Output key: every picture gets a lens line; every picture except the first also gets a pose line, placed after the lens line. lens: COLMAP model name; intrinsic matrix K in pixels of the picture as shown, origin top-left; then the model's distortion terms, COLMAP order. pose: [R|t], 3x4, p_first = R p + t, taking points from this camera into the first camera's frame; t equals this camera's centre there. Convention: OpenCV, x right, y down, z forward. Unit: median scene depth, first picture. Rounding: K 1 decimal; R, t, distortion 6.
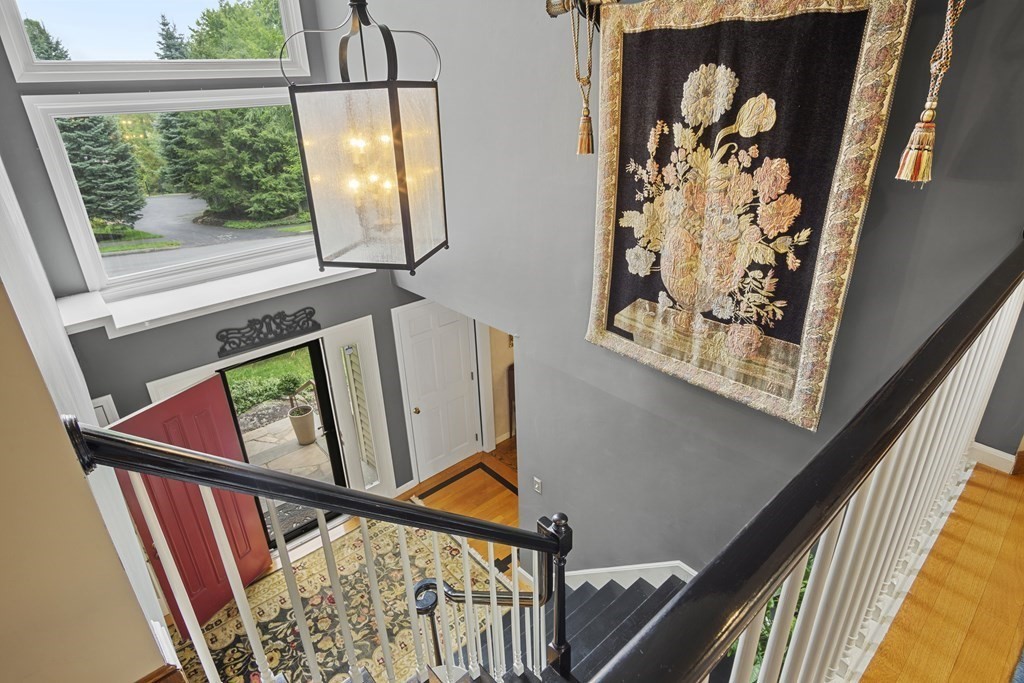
lens RADIAL K [[549.8, 0, 511.9], [0, 549.8, 326.9], [0, 0, 1]] dist [-0.031944, 0.009646]
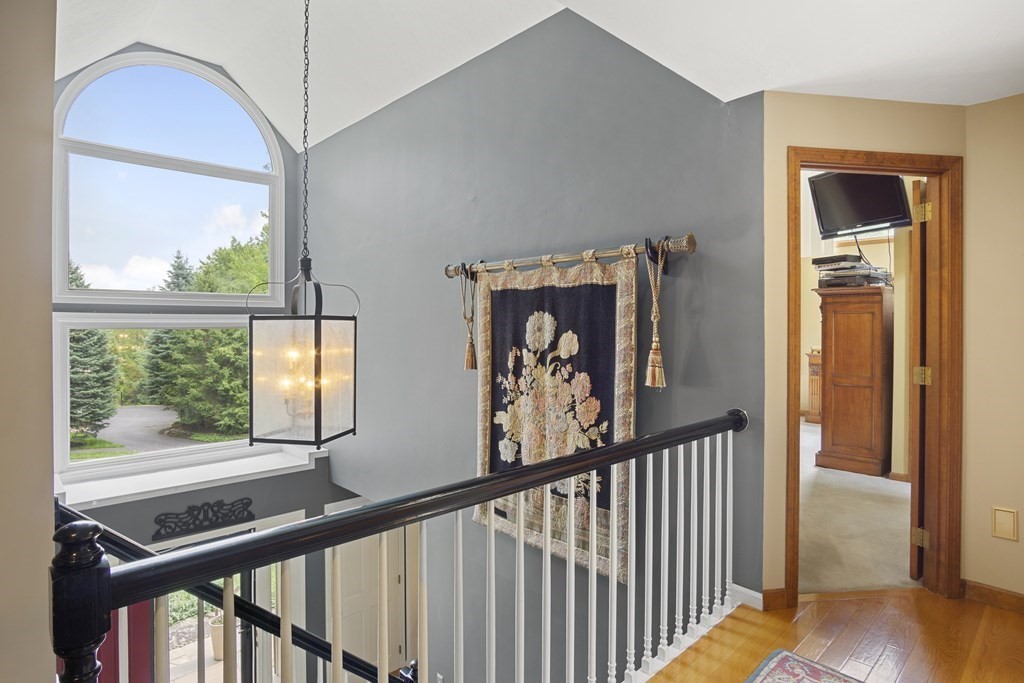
lens RADIAL K [[549.8, 0, 511.9], [0, 549.8, 326.9], [0, 0, 1]] dist [-0.031944, 0.009646]
pose [[0.998685, 0.033171, 0.039092, 0.196712], [-0.015165, 0.919488, -0.392824, 0.126901], [-0.048975, 0.391715, 0.918782, -0.310436]]
